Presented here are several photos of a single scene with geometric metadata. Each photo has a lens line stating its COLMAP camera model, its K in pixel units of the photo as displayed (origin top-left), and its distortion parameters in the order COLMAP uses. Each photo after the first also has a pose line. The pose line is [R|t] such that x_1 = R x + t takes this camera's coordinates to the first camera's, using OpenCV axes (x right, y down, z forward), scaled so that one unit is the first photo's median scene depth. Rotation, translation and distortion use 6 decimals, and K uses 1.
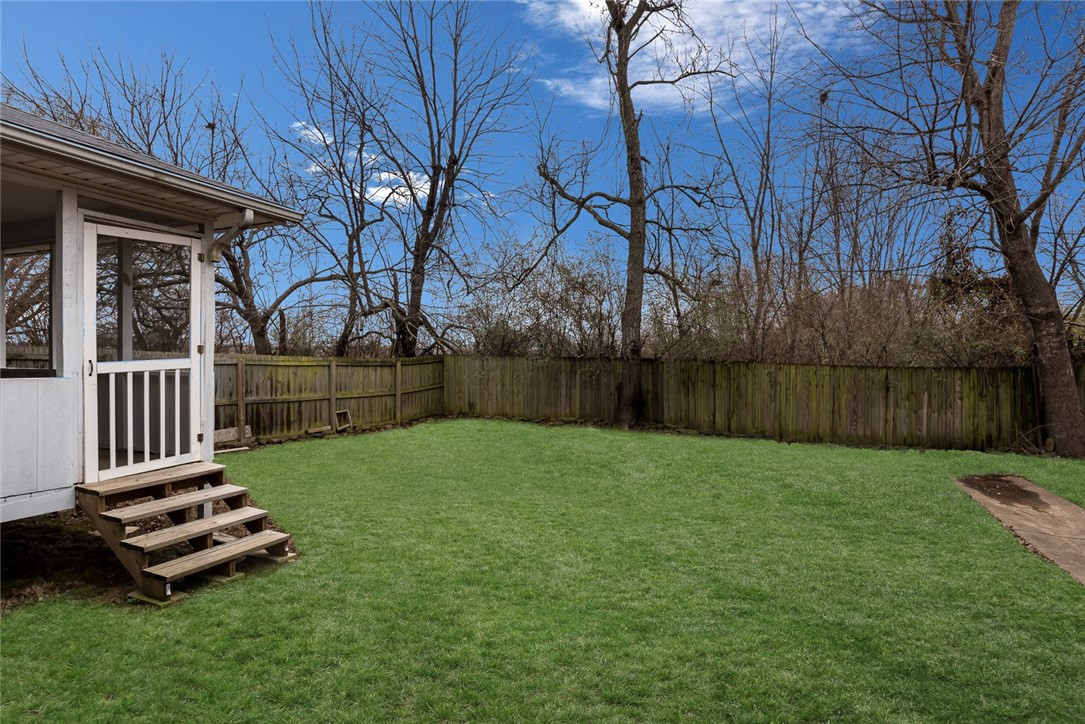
lens RADIAL K [[555.7, 0, 545.8], [0, 555.7, 364.1], [0, 0, 1]] dist [-0.053499, 0.023123]
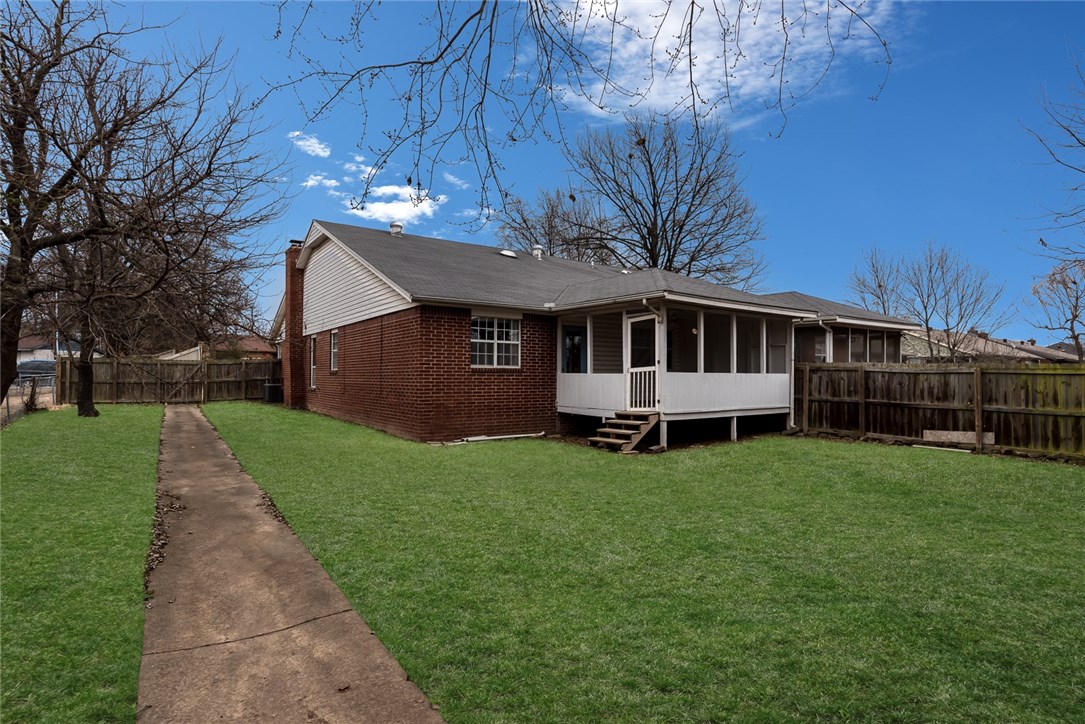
lens RADIAL K [[555.7, 0, 545.8], [0, 555.7, 364.1], [0, 0, 1]] dist [-0.053499, 0.023123]
pose [[-0.512940, -0.023984, -0.858090, 1.176634], [-0.011046, 0.999711, -0.021339, 0.026087], [0.858354, -0.001468, -0.513057, 1.329354]]
